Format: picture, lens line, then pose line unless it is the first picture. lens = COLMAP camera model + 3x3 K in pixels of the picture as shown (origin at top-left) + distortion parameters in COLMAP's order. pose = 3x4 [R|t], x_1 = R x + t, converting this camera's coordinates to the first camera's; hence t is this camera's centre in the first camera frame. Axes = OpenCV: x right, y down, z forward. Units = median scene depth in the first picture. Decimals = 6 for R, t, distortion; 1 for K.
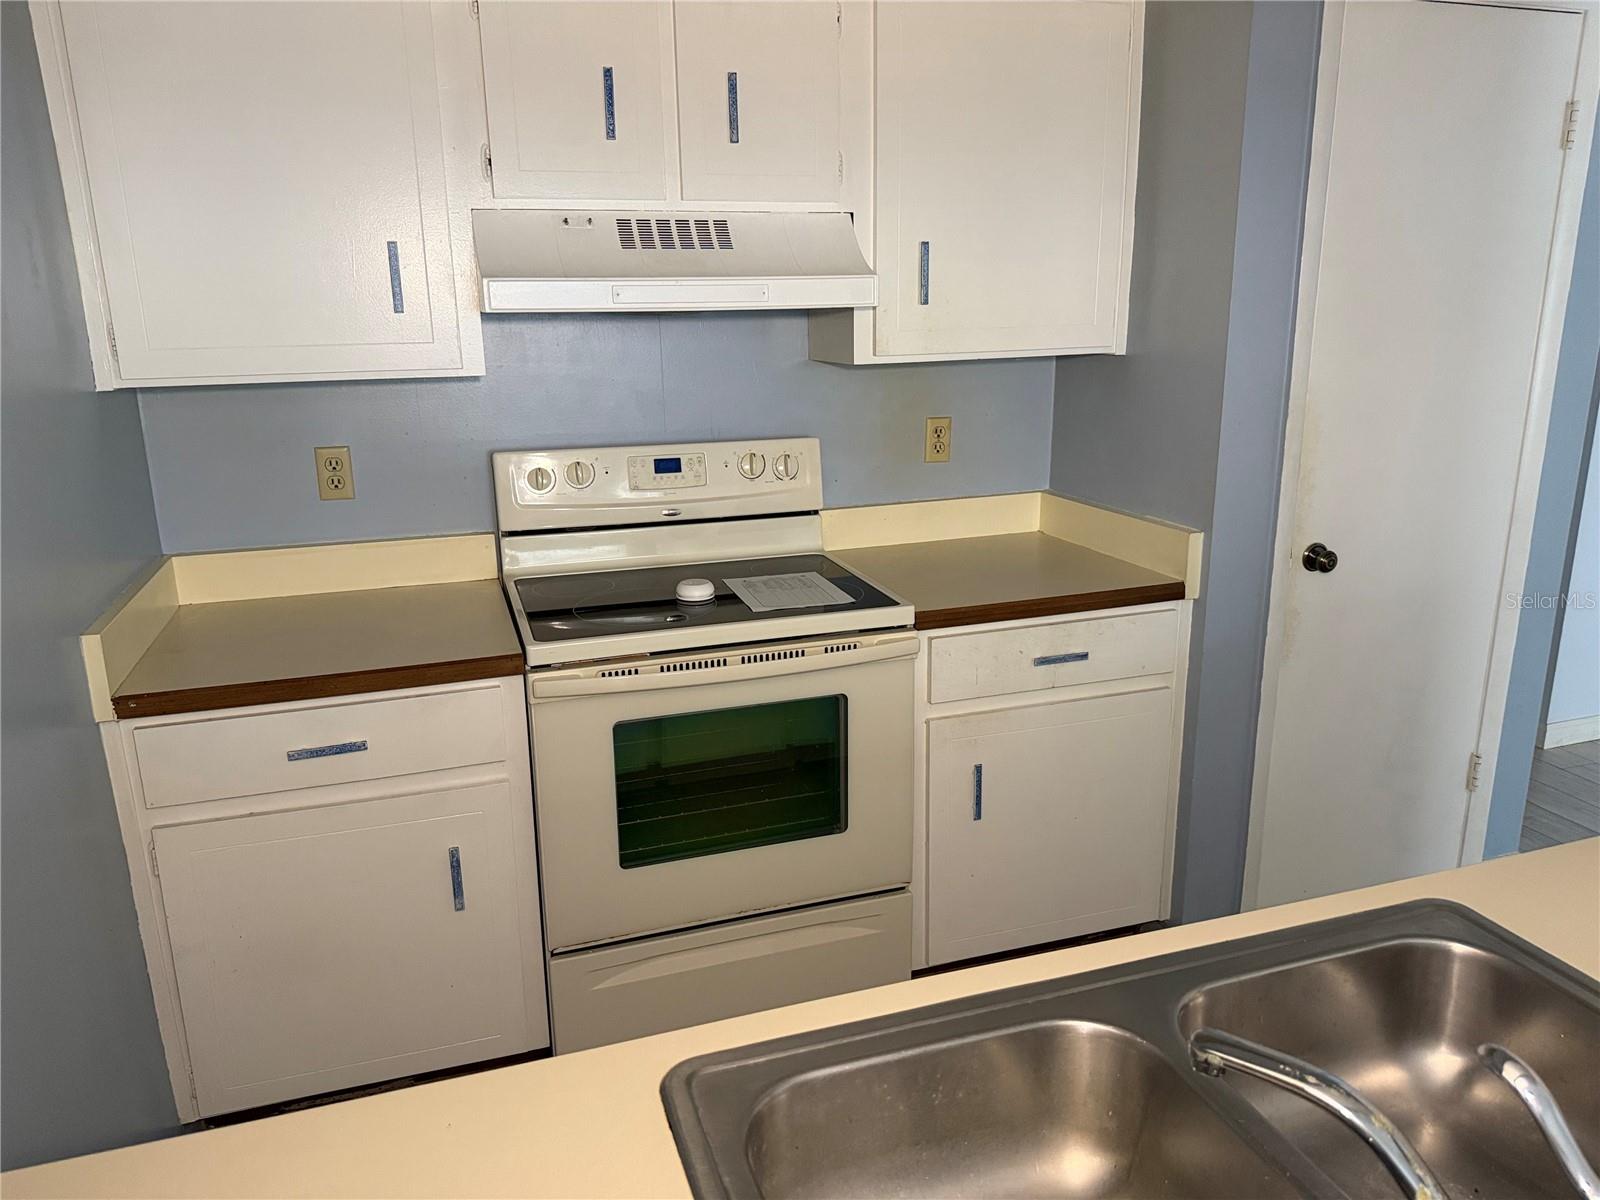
lens RADIAL K [[1140.9, 0, 799.1], [0, 1140.9, 598.0], [0, 0, 1]] dist [0.031233, -0.028747]
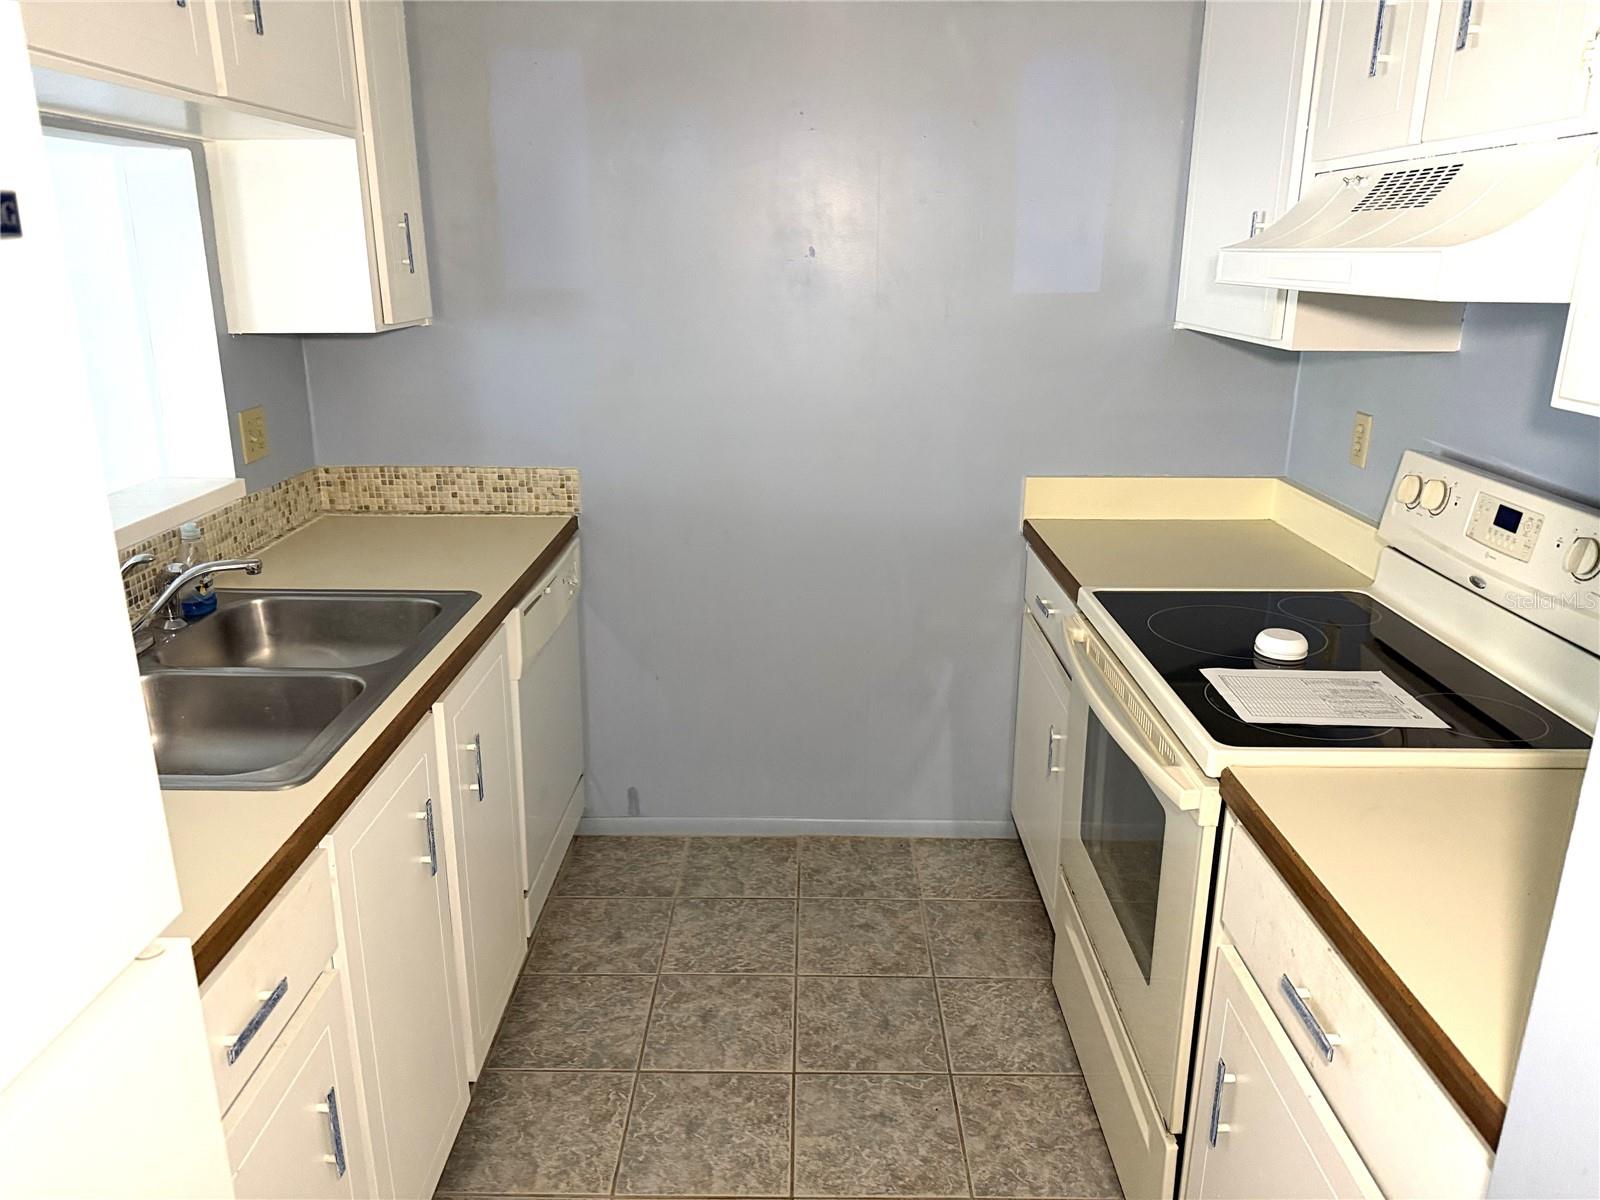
lens RADIAL K [[1140.9, 0, 799.9], [0, 1140.9, 592.8], [0, 0, 1]] dist [0.031233, -0.028747]
pose [[-0.329638, 0.293027, -0.897482, 0.729630], [-0.244900, 0.891536, 0.381036, -0.262363], [0.911791, 0.345397, -0.222122, 0.878534]]
